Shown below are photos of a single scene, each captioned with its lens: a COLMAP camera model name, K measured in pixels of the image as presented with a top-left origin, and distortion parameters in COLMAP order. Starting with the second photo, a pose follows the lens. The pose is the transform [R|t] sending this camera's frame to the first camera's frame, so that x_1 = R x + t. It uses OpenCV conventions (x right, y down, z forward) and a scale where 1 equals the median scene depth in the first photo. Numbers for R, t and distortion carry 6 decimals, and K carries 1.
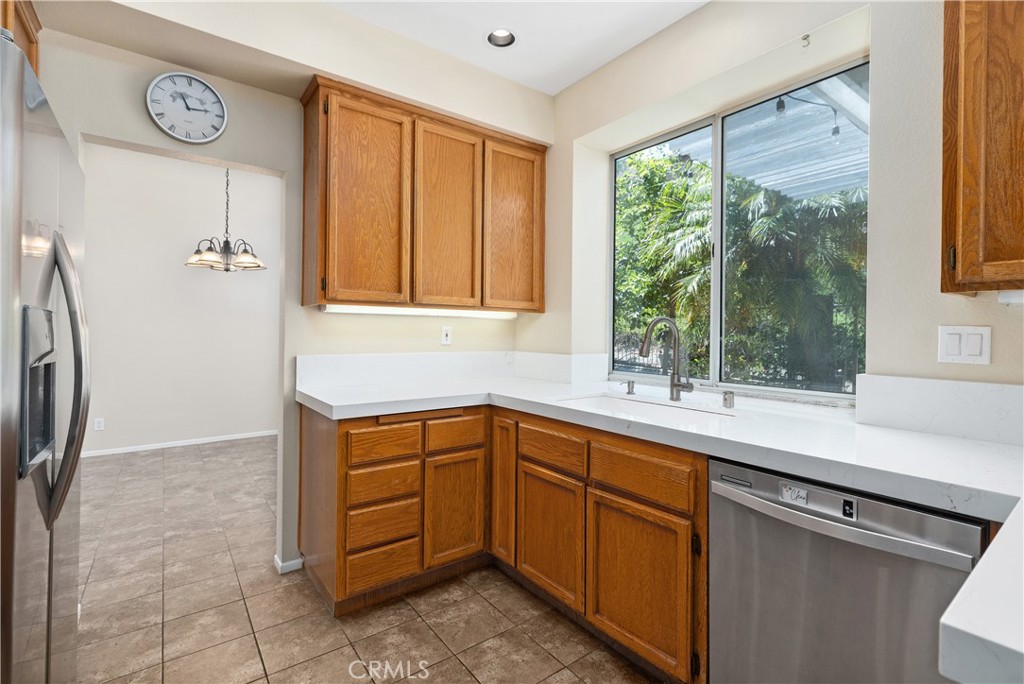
lens RADIAL K [[466.4, 0, 509.3], [0, 466.4, 329.1], [0, 0, 1]] dist [0.007655, -0.001817]
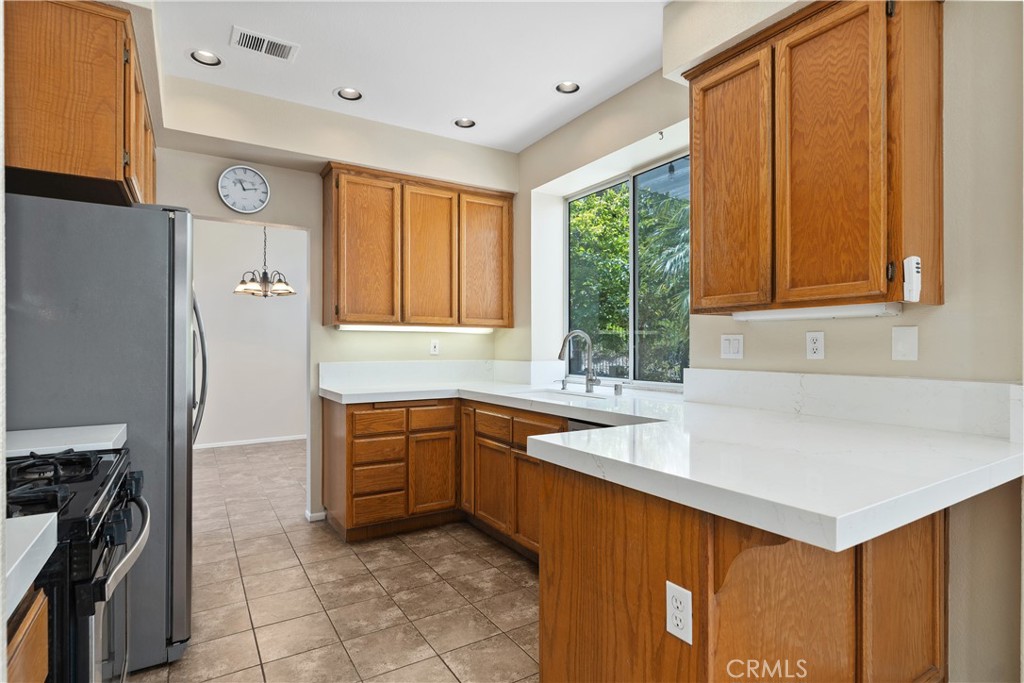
lens RADIAL K [[518.6, 0, 508.9], [0, 518.6, 345.4], [0, 0, 1]] dist [0.005518, 0.000001]
pose [[0.996099, -0.010699, -0.087590, 0.231981], [0.010811, 0.999941, 0.000806, 0.011969], [0.087577, -0.001750, 0.996156, -0.466674]]
